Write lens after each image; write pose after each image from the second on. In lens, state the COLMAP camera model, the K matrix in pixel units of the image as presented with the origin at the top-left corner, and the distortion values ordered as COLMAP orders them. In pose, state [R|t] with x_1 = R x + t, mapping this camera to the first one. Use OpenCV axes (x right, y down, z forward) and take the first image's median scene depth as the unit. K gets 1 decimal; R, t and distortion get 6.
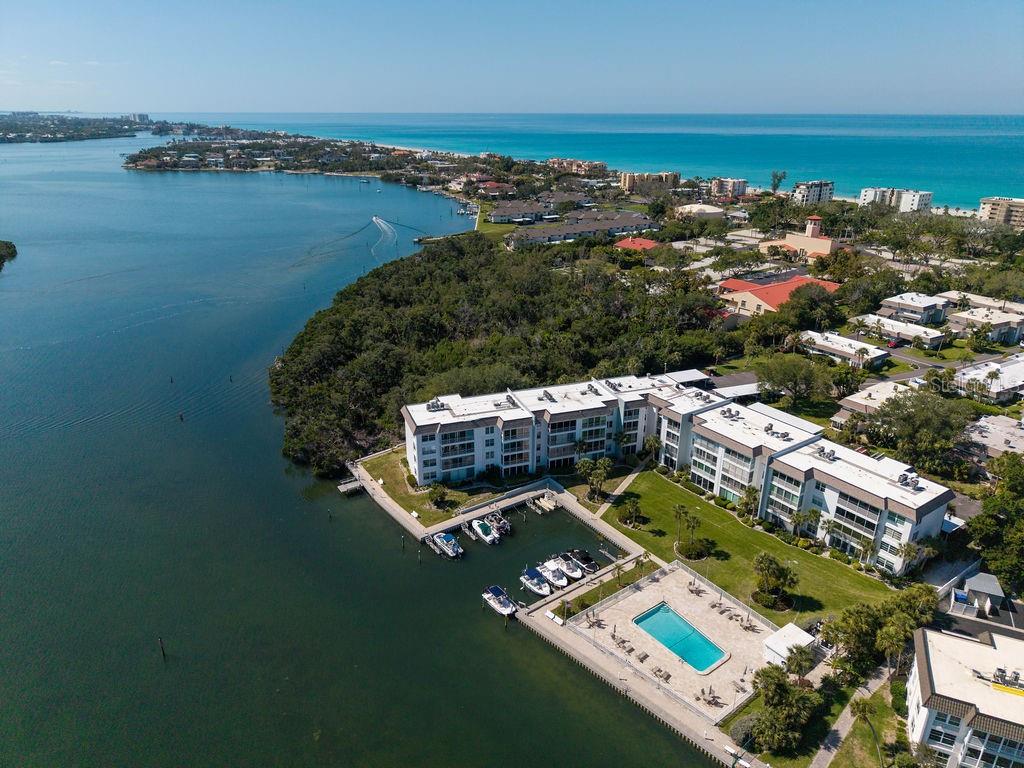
lens RADIAL K [[685.6, 0, 508.7], [0, 685.6, 384.1], [0, 0, 1]] dist [0.001415, -0.003277]
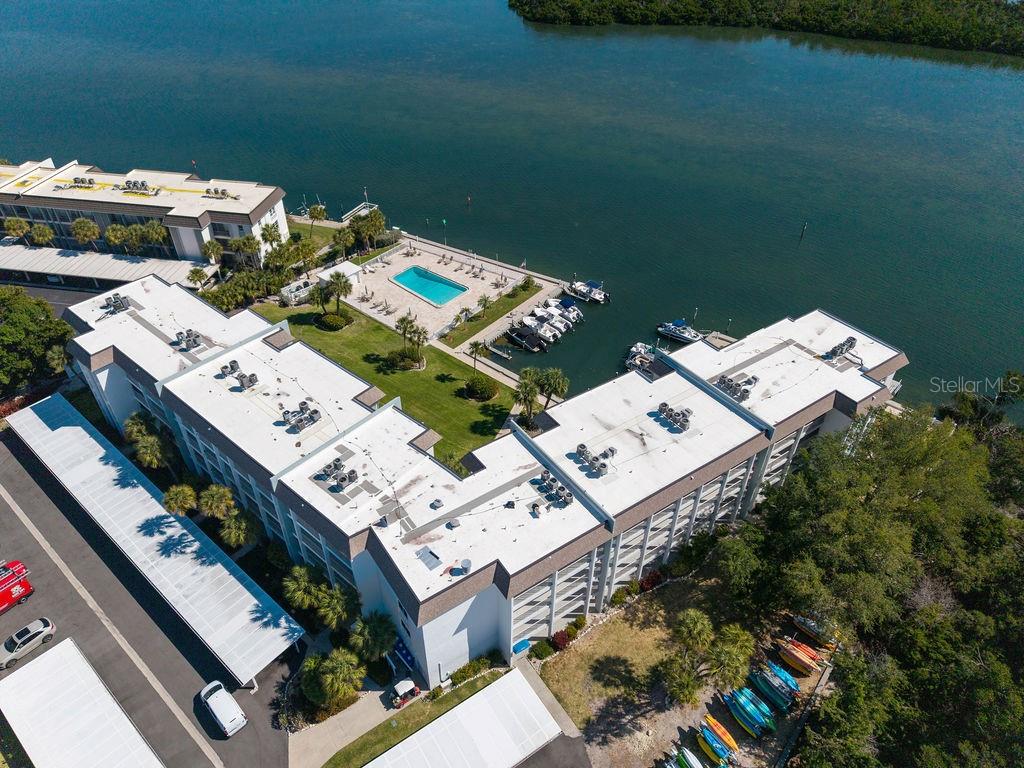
lens RADIAL K [[680.6, 0, 509.7], [0, 680.6, 389.1], [0, 0, 1]] dist [0.021283, -0.025694]
pose [[-0.965413, 0.157393, -0.207858, 0.271351], [-0.104731, 0.495981, 0.861994, -0.393994], [0.238765, 0.853950, -0.462342, 1.211814]]
